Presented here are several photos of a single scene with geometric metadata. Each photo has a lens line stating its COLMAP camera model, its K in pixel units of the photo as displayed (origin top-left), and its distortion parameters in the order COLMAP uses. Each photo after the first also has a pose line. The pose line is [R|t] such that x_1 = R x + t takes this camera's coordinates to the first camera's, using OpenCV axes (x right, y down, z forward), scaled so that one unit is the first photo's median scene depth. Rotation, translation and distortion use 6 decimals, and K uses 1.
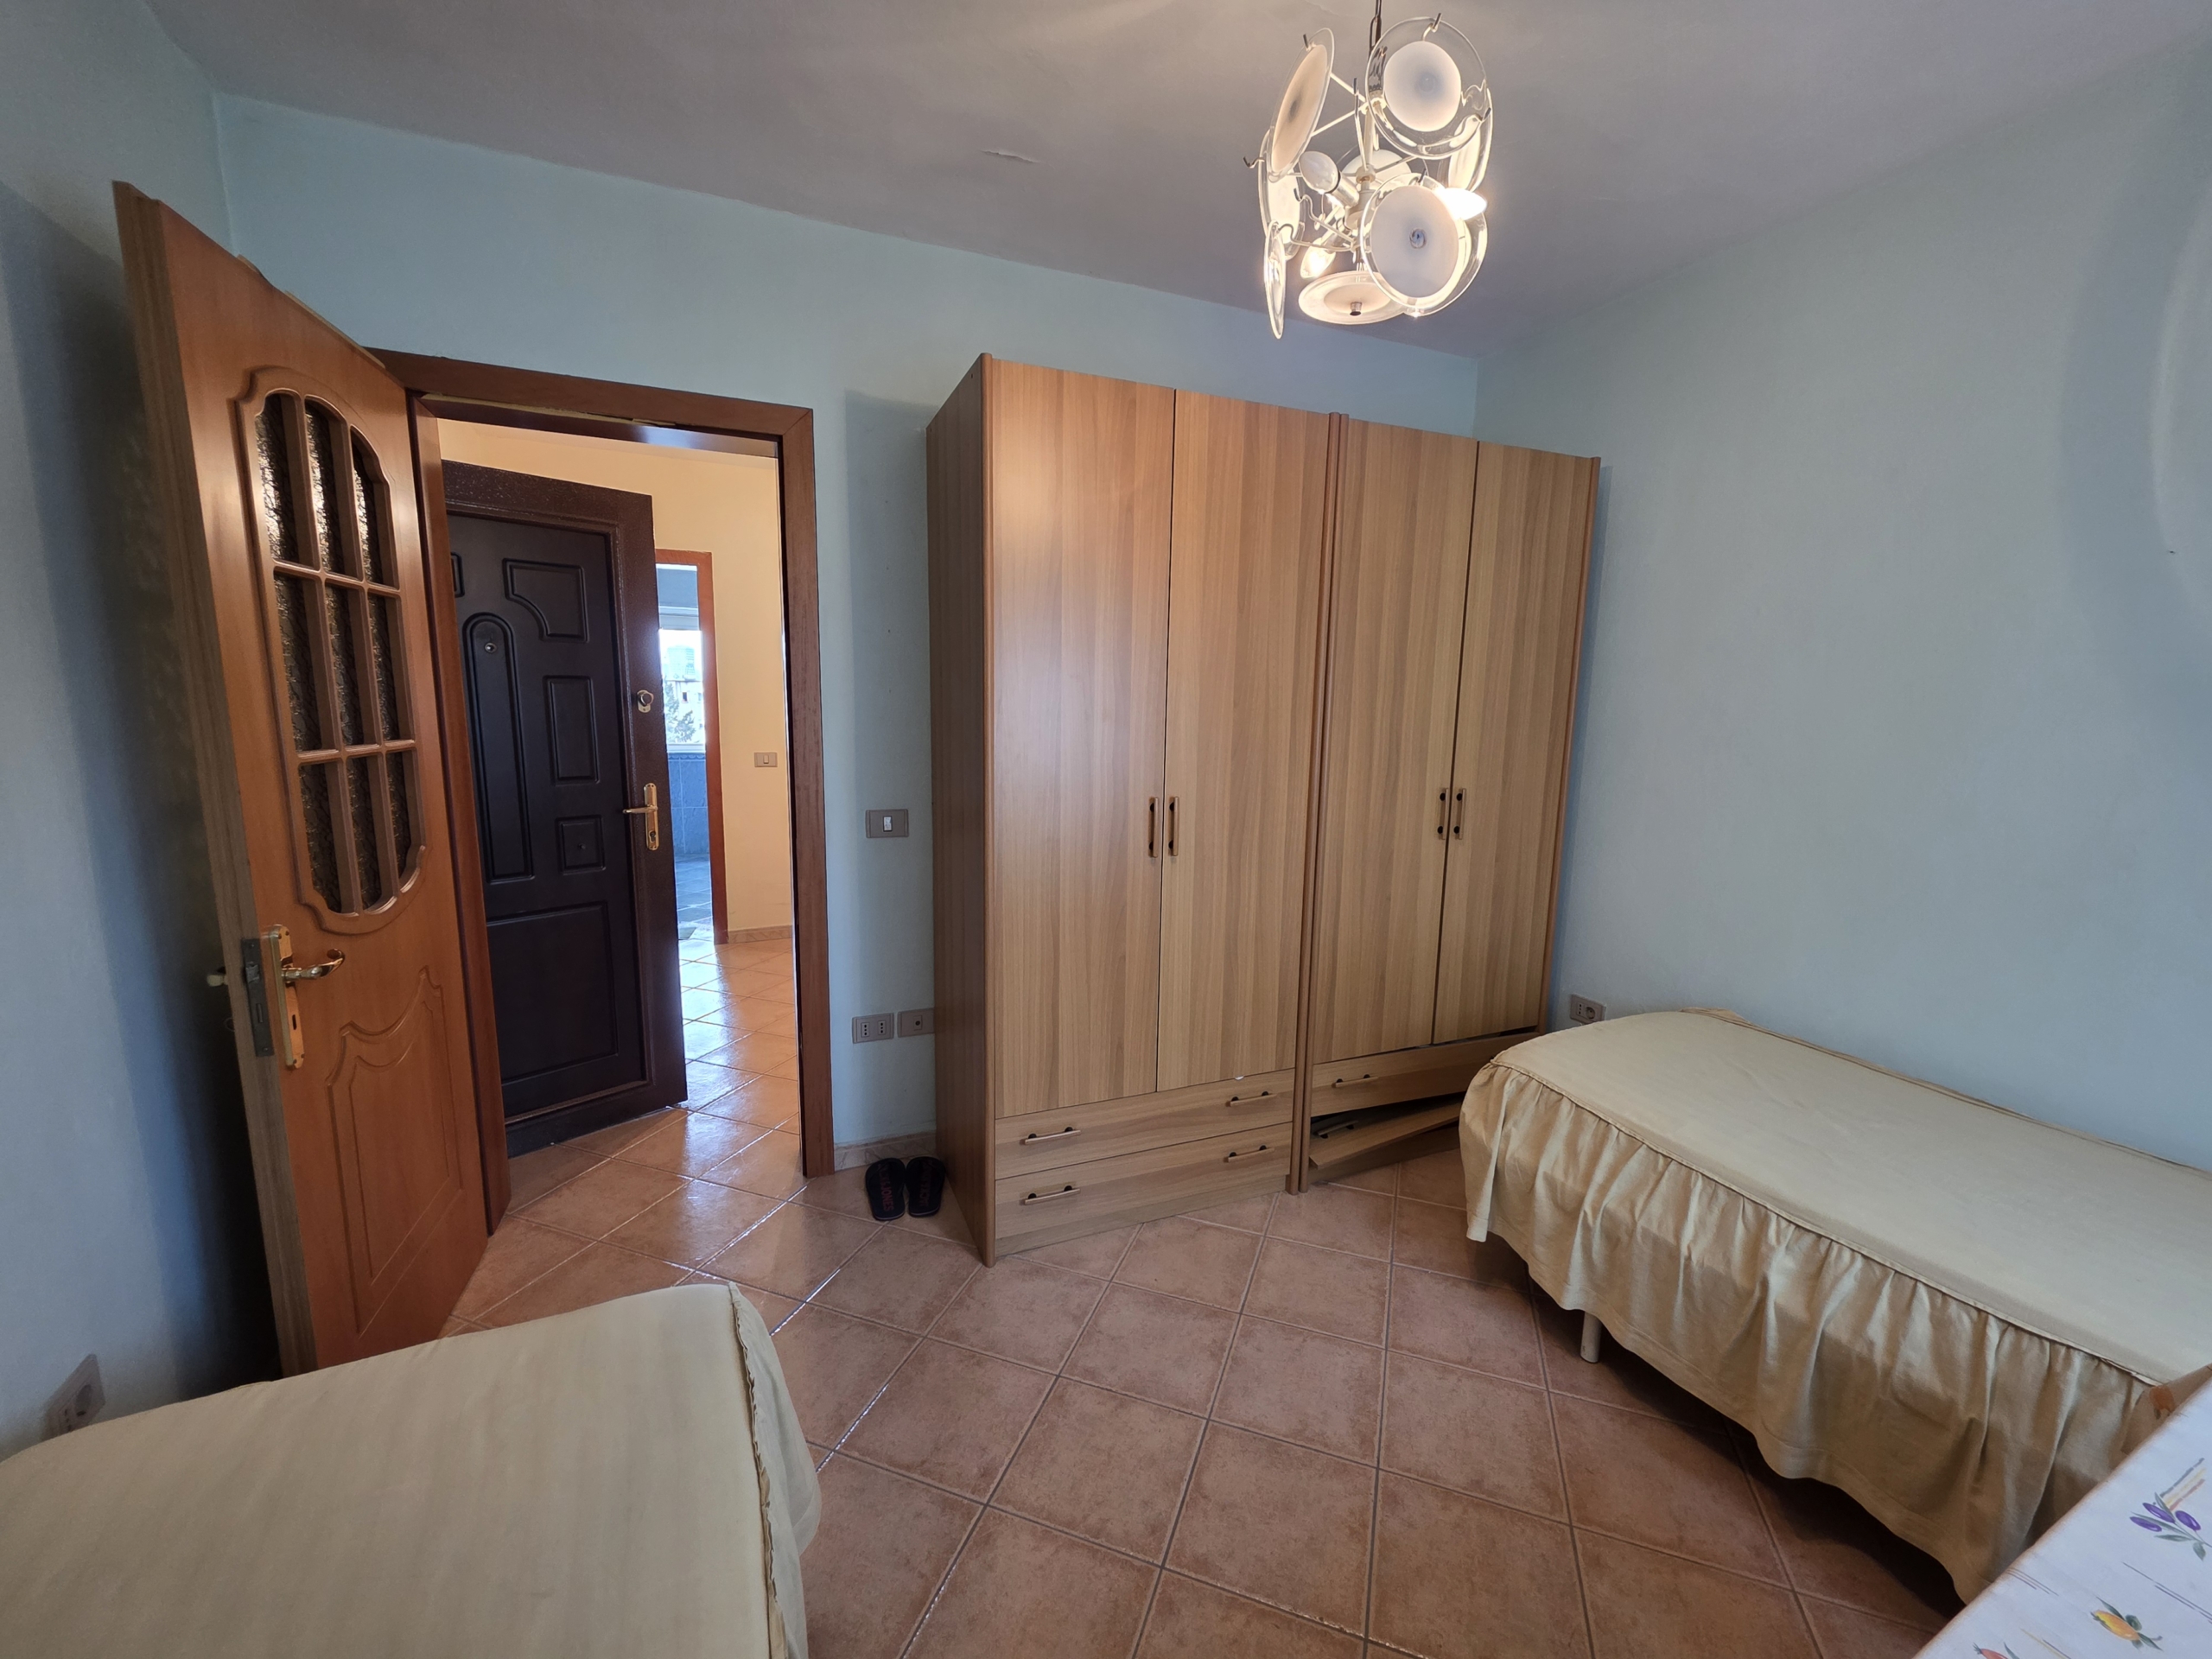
lens RADIAL K [[877.3, 0, 1111.1], [0, 877.3, 831.2], [0, 0, 1]] dist [0.000855, -0.001014]
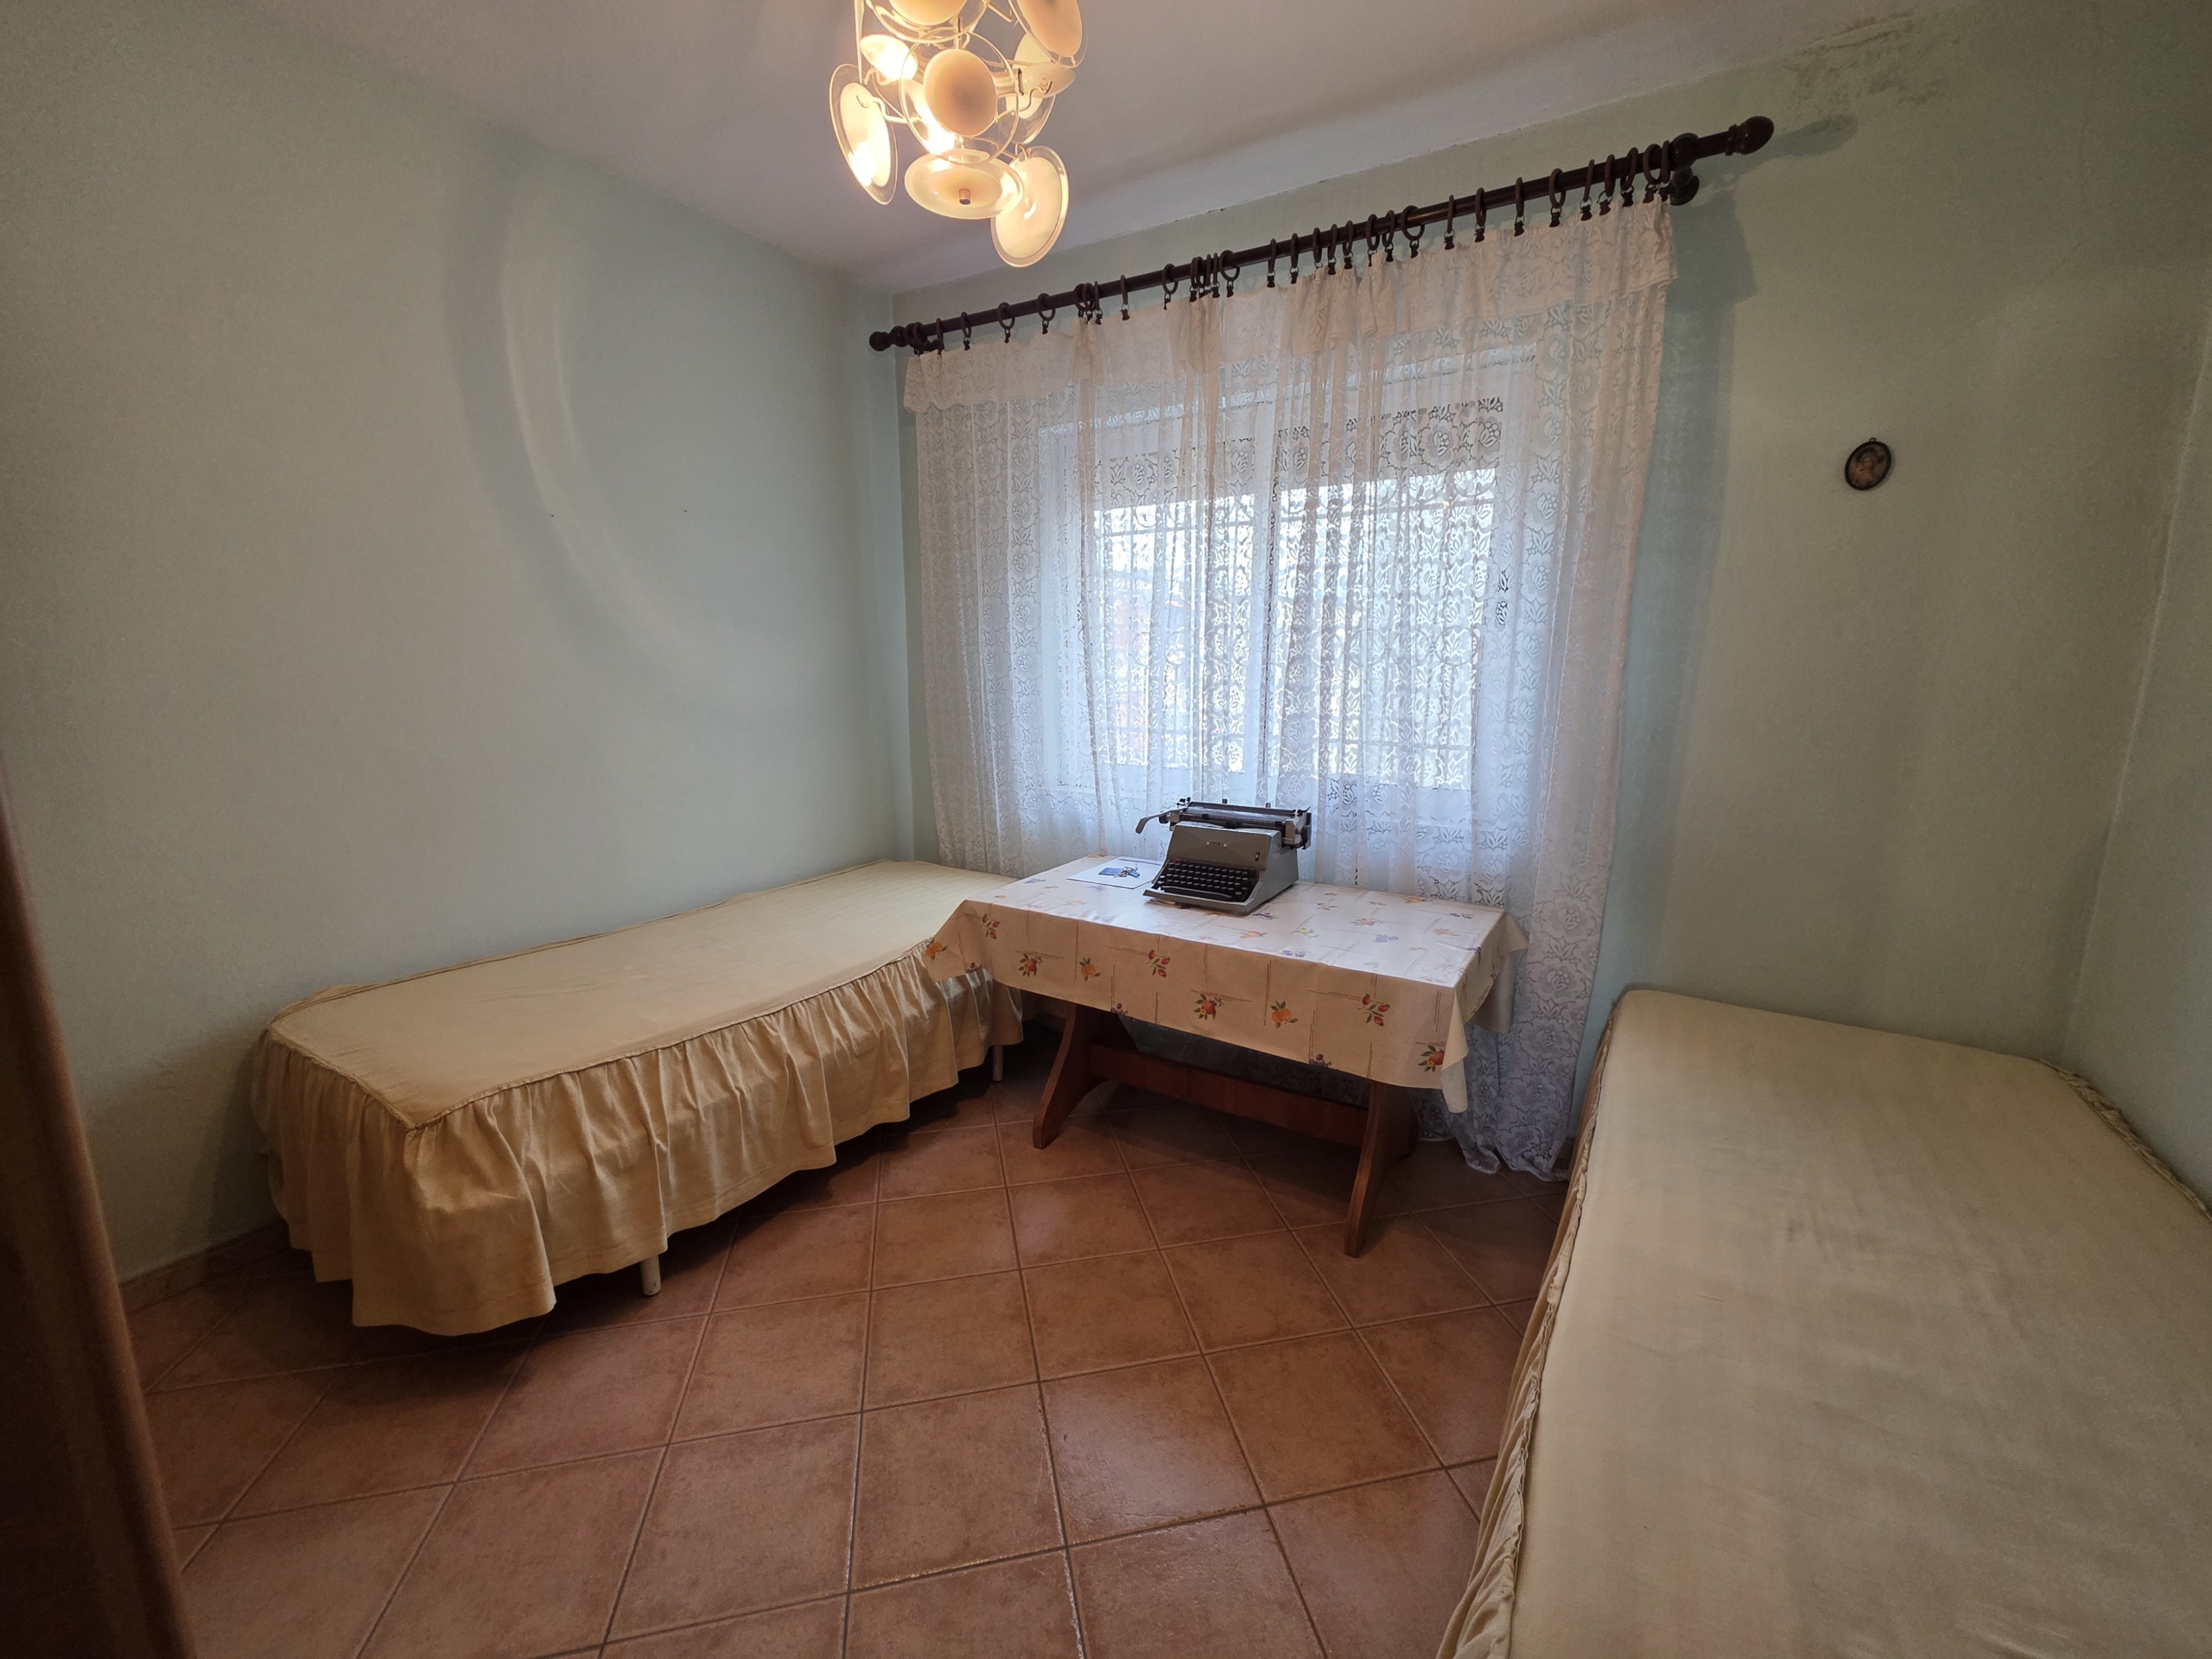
lens RADIAL K [[877.3, 0, 1111.1], [0, 877.3, 831.2], [0, 0, 1]] dist [0.000855, -0.001014]
pose [[-0.537343, -0.176409, 0.824707, -0.506565], [0.108159, 0.955389, 0.274834, -0.122570], [-0.836399, 0.236880, -0.494291, 1.036560]]
